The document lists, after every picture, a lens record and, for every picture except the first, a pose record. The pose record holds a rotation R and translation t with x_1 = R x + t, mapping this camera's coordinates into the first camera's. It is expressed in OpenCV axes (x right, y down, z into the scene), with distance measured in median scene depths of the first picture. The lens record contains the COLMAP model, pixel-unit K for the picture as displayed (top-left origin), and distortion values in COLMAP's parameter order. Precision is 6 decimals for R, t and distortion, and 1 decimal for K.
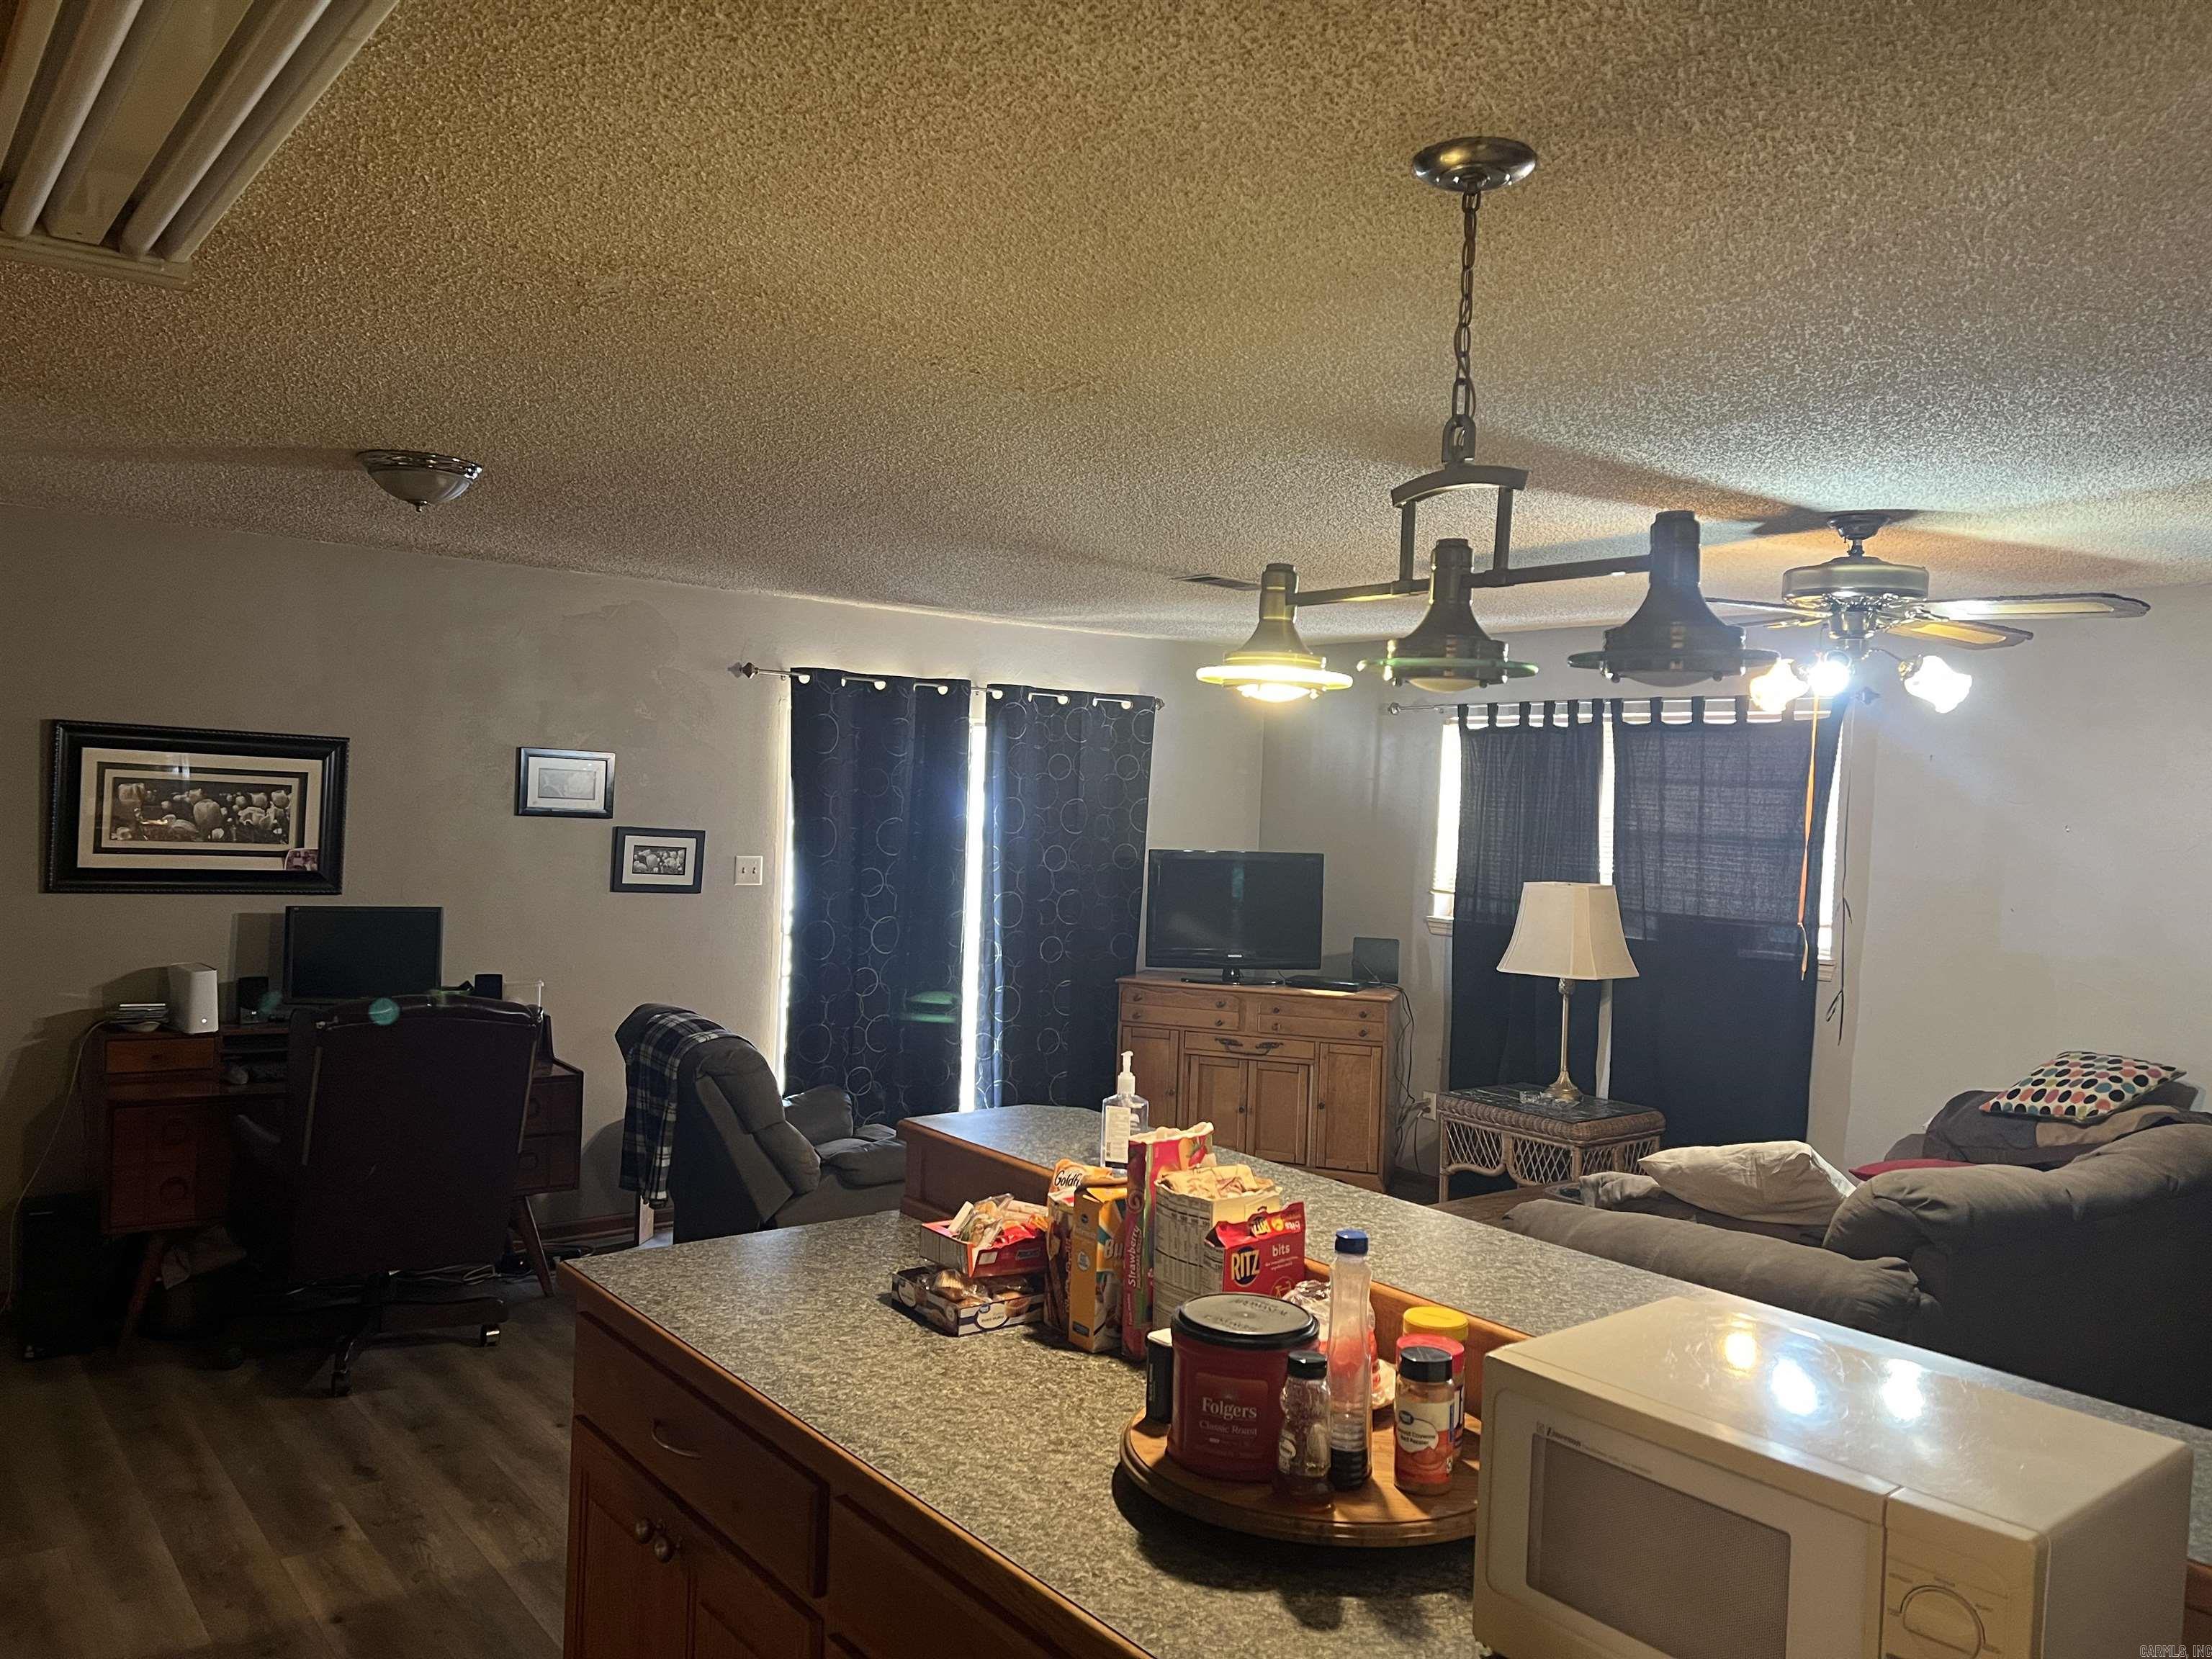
lens RADIAL K [[1657.1, 0, 1095.8], [0, 1657.1, 852.7], [0, 0, 1]] dist [0.161130, -0.248694]
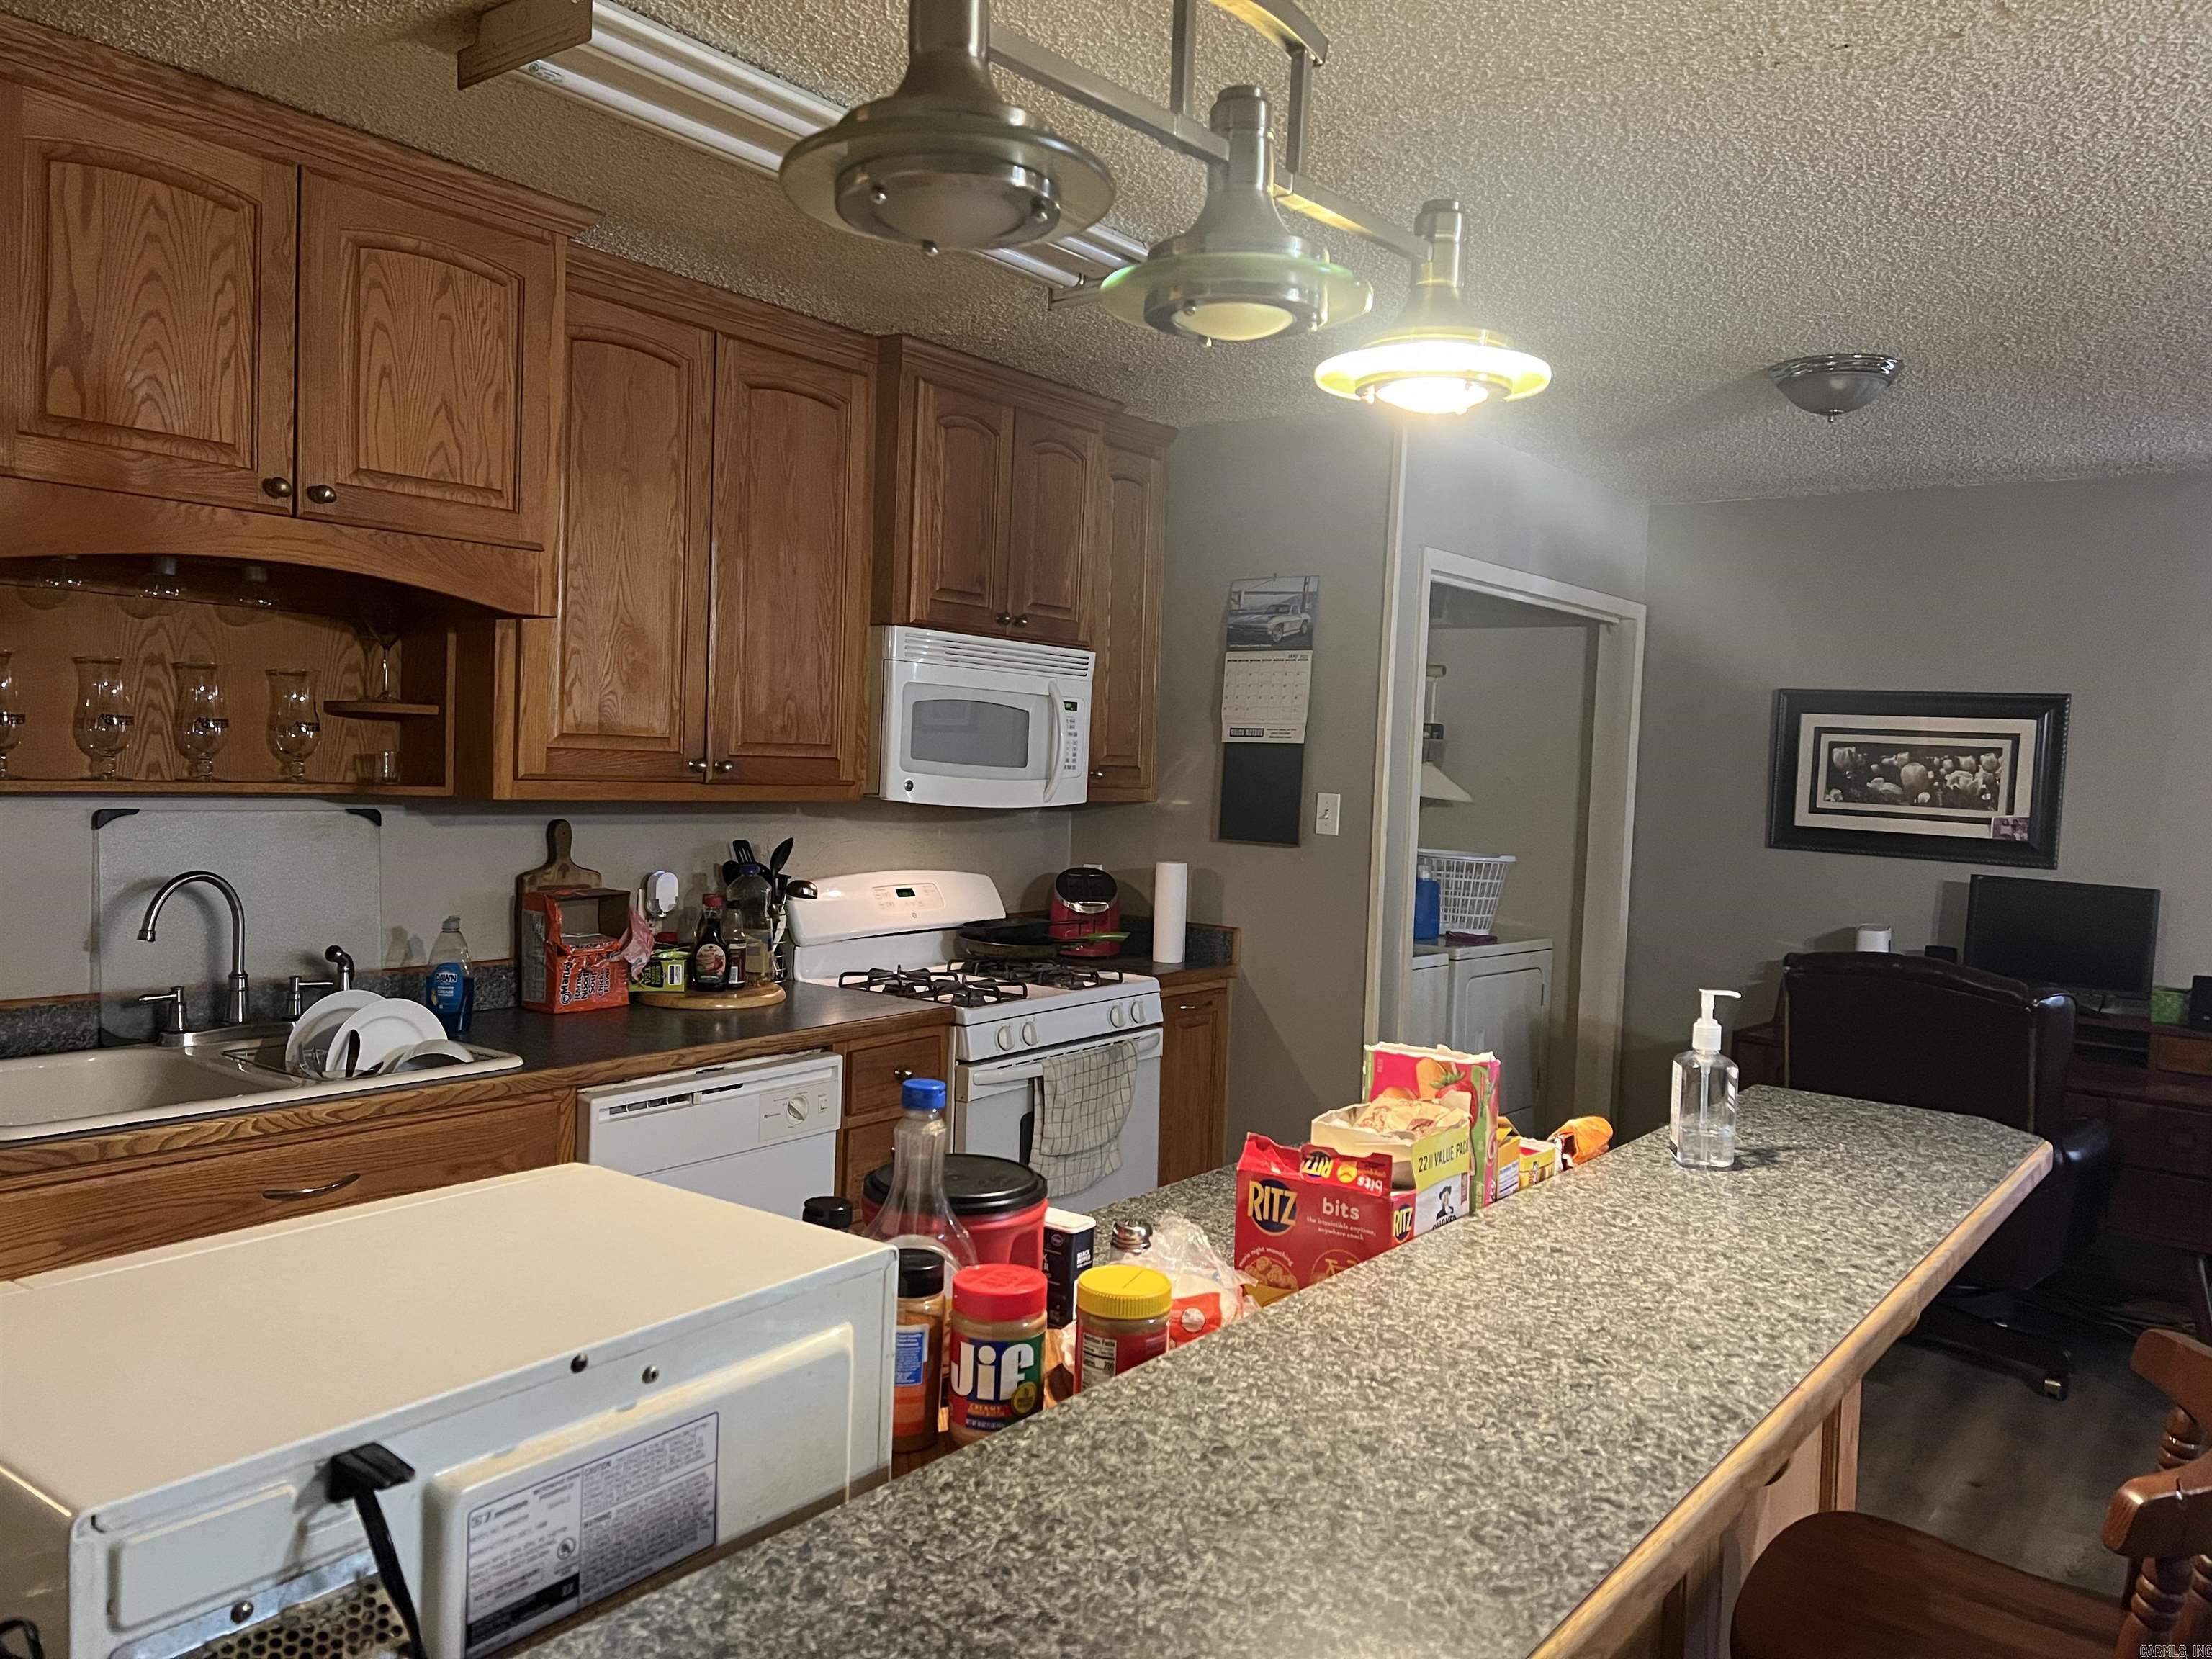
lens RADIAL K [[1674.7, 0, 1114.6], [0, 1674.7, 836.9], [0, 0, 1]] dist [0.084497, -0.096891]
pose [[0.265285, 0.021385, -0.963933, 0.254722], [-0.061102, 0.998117, 0.005328, 0.028951], [0.962232, 0.057485, 0.266093, 0.241921]]
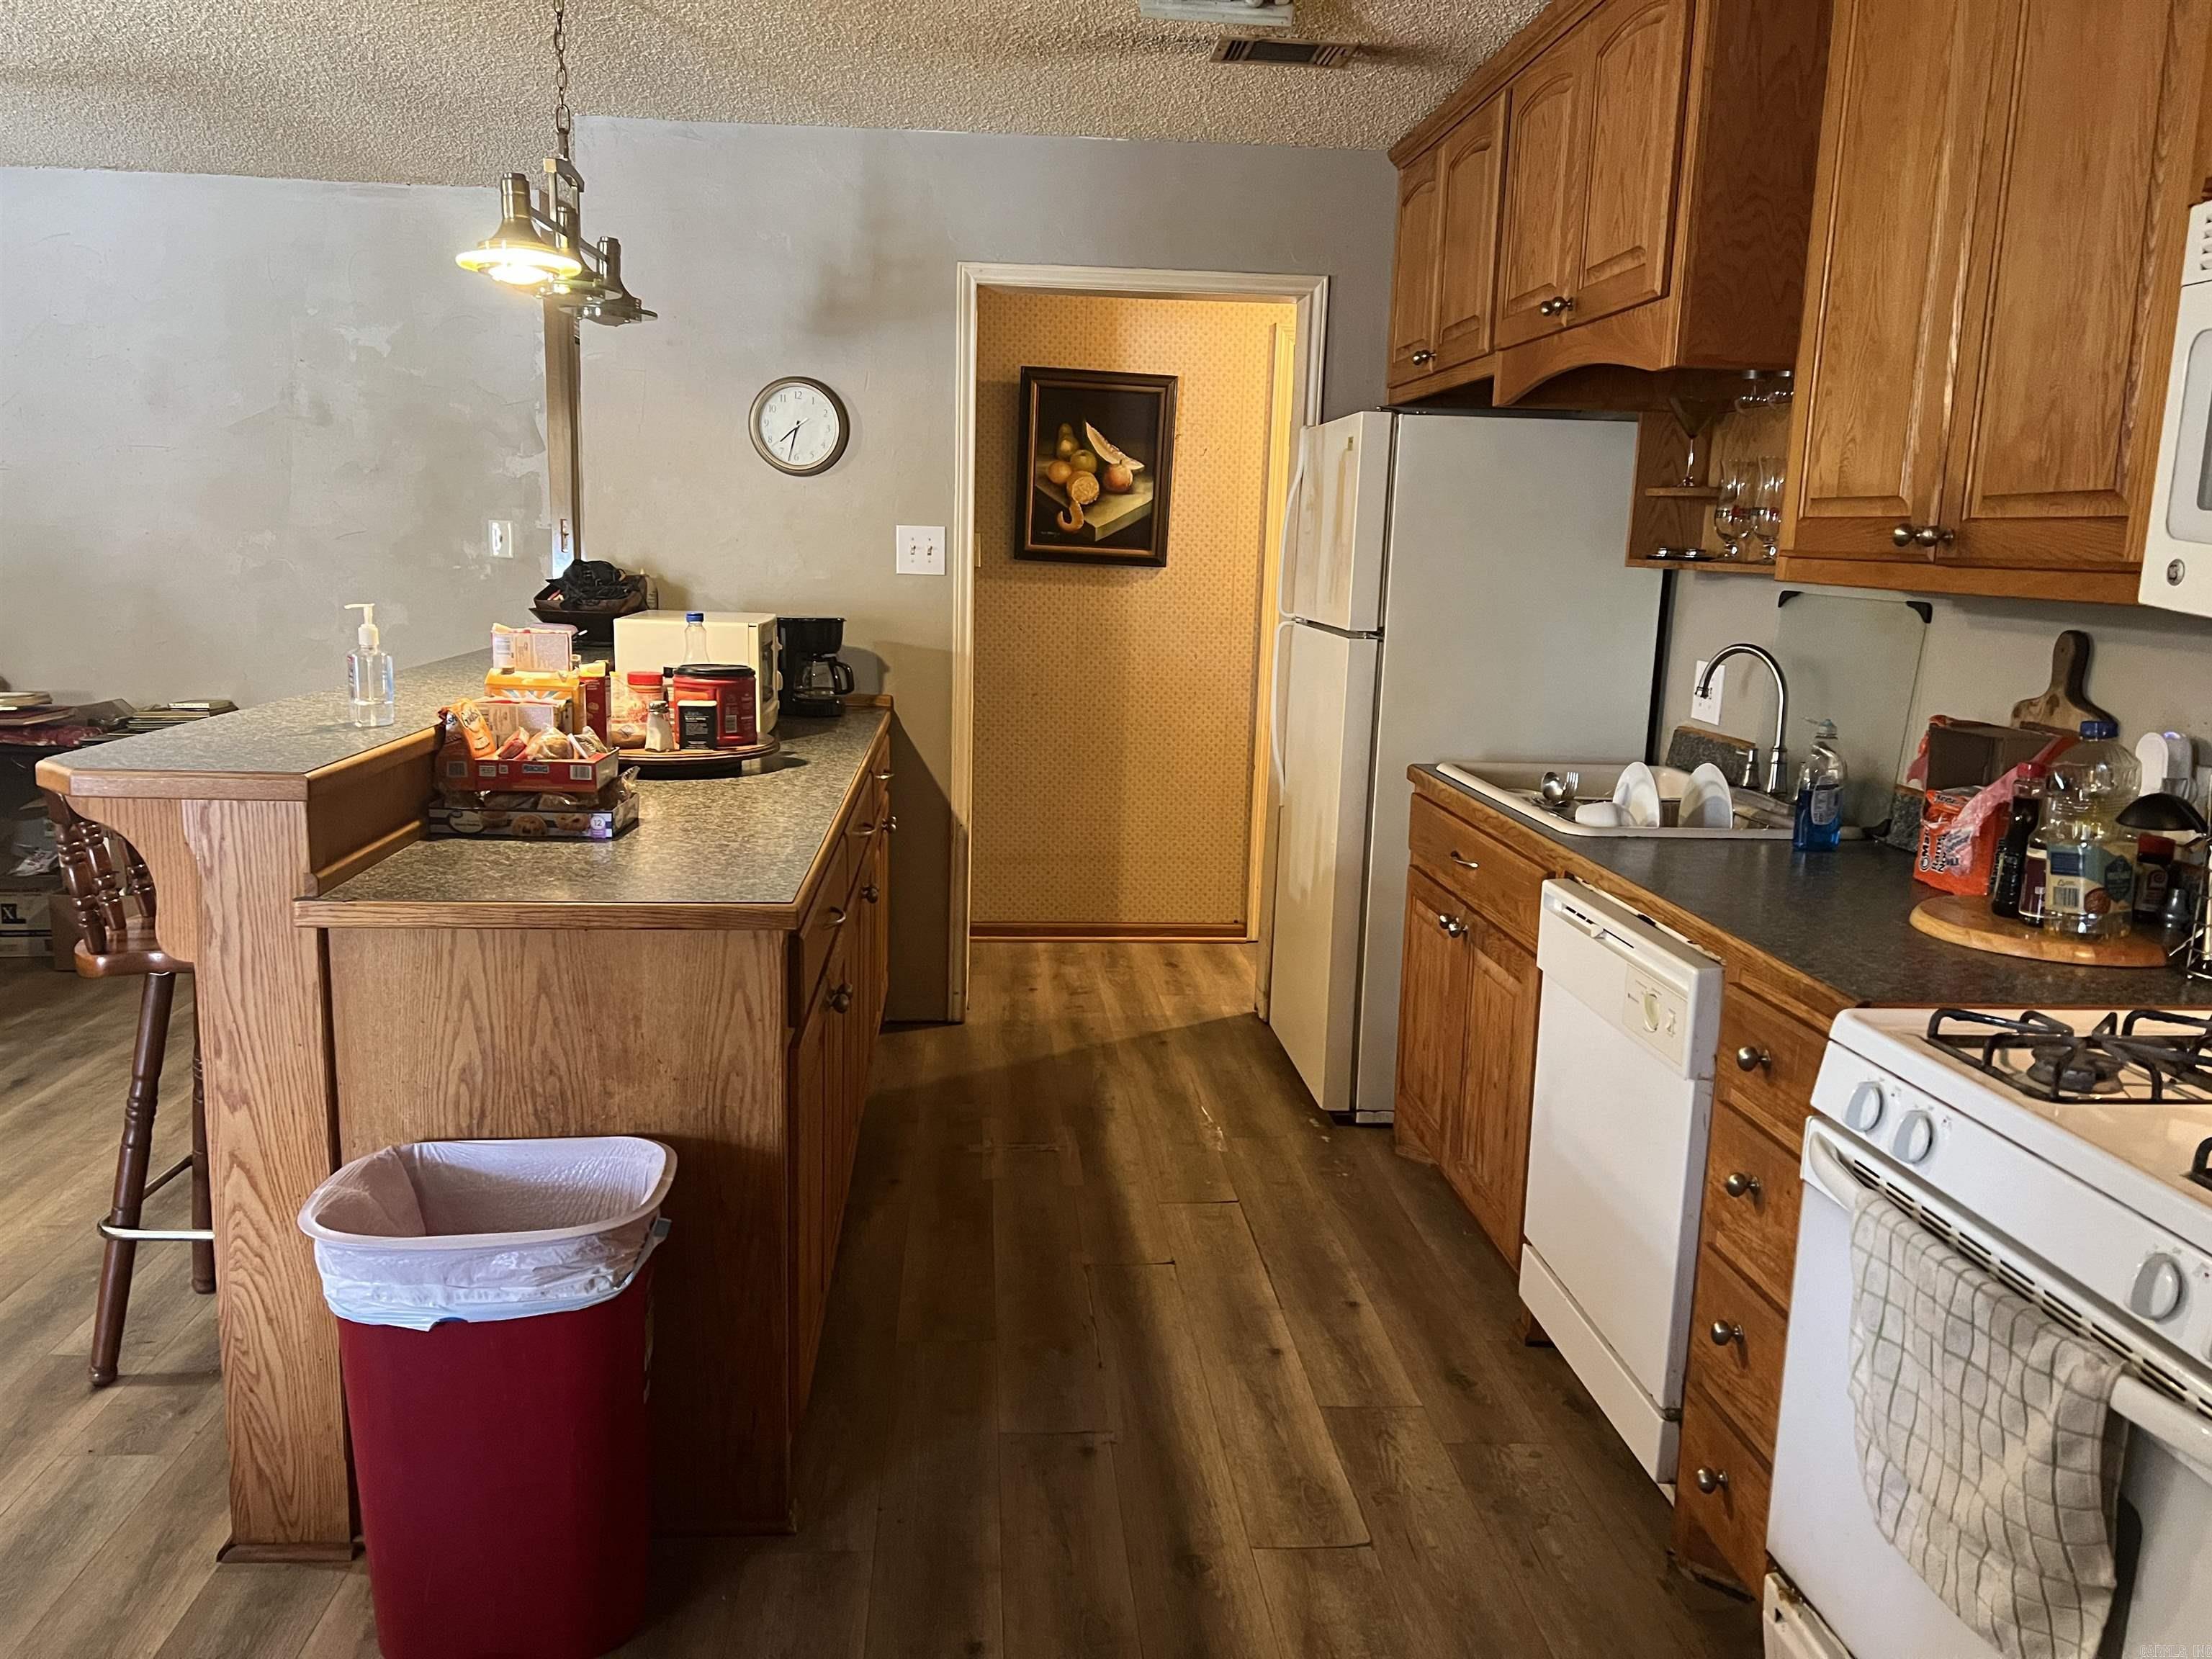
lens RADIAL K [[1654.0, 0, 1106.0], [0, 1654.0, 829.5], [0, 0, 1]] dist [0.042574, -0.049012]
pose [[-0.831927, -0.159982, 0.531322, -0.364872], [-0.042985, 0.973239, 0.225738, 0.005064], [-0.553217, 0.164959, -0.816541, 0.652831]]
